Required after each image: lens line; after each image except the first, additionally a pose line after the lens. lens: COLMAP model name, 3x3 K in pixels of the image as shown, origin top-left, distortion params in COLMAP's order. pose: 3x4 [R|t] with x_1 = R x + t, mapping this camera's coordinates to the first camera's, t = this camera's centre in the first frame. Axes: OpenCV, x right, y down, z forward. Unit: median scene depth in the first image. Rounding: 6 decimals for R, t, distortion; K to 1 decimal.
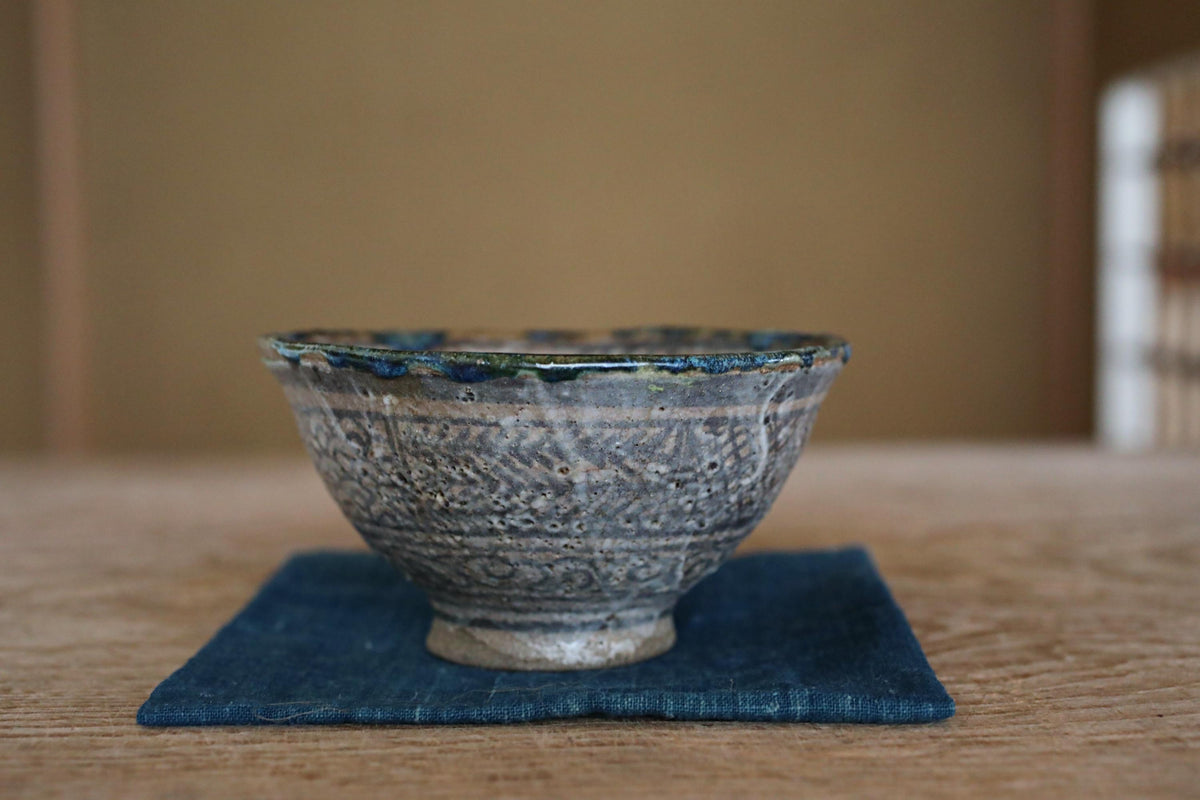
lens RADIAL K [[1743.3, 0, 600.0], [0, 1743.3, 400.0], [0, 0, 1]] dist [-0.036639, 0.023253]
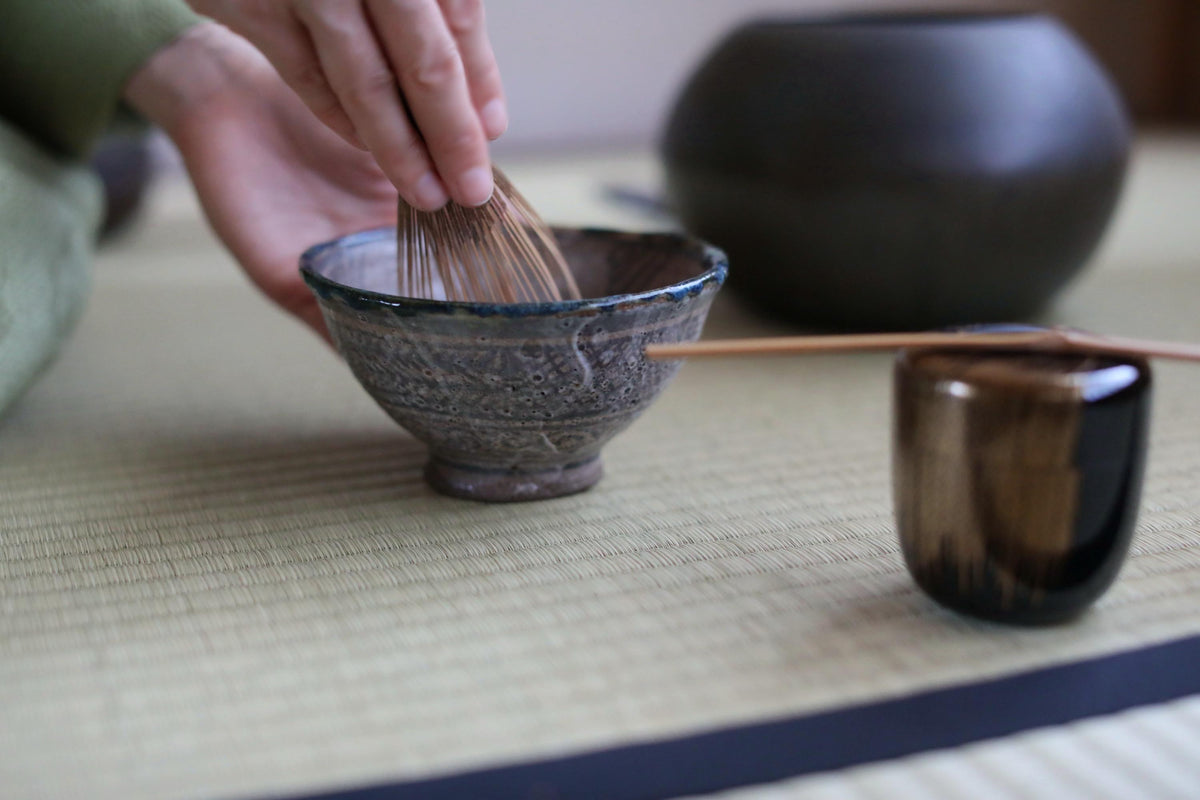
lens RADIAL K [[1743.3, 0, 600.0], [0, 1743.3, 400.0], [0, 0, 1]] dist [-0.036639, 0.023253]
pose [[0.904359, 0.113769, -0.411329, 0.688452], [-0.034465, 0.980134, 0.195319, -0.219377], [0.425379, -0.162462, 0.890314, -0.217592]]
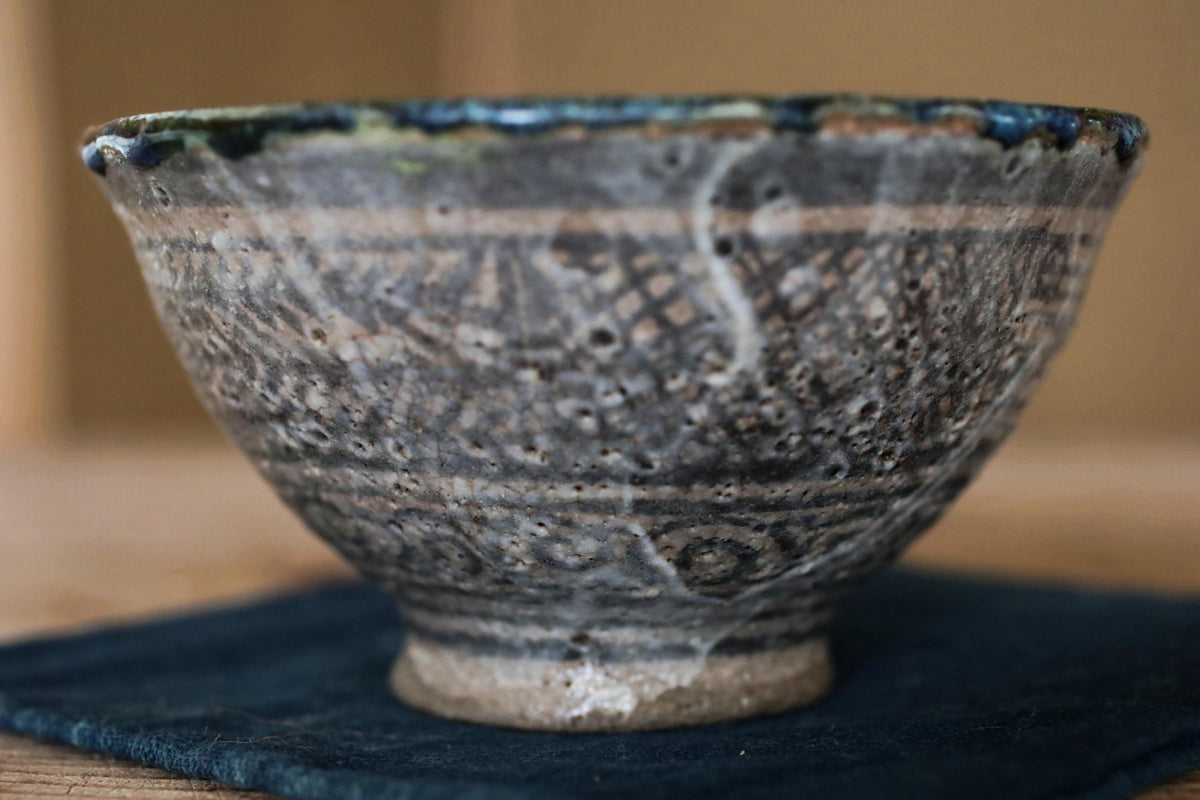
lens RADIAL K [[1974.7, 0, 600.0], [0, 1974.7, 400.0], [0, 0, 1]] dist [0.016035, 0.090383]
pose [[0.811959, 0.029115, -0.582988, 0.394304], [-0.037714, 0.999285, -0.002621, 0.057413], [0.582495, 0.024115, 0.812477, 0.551507]]
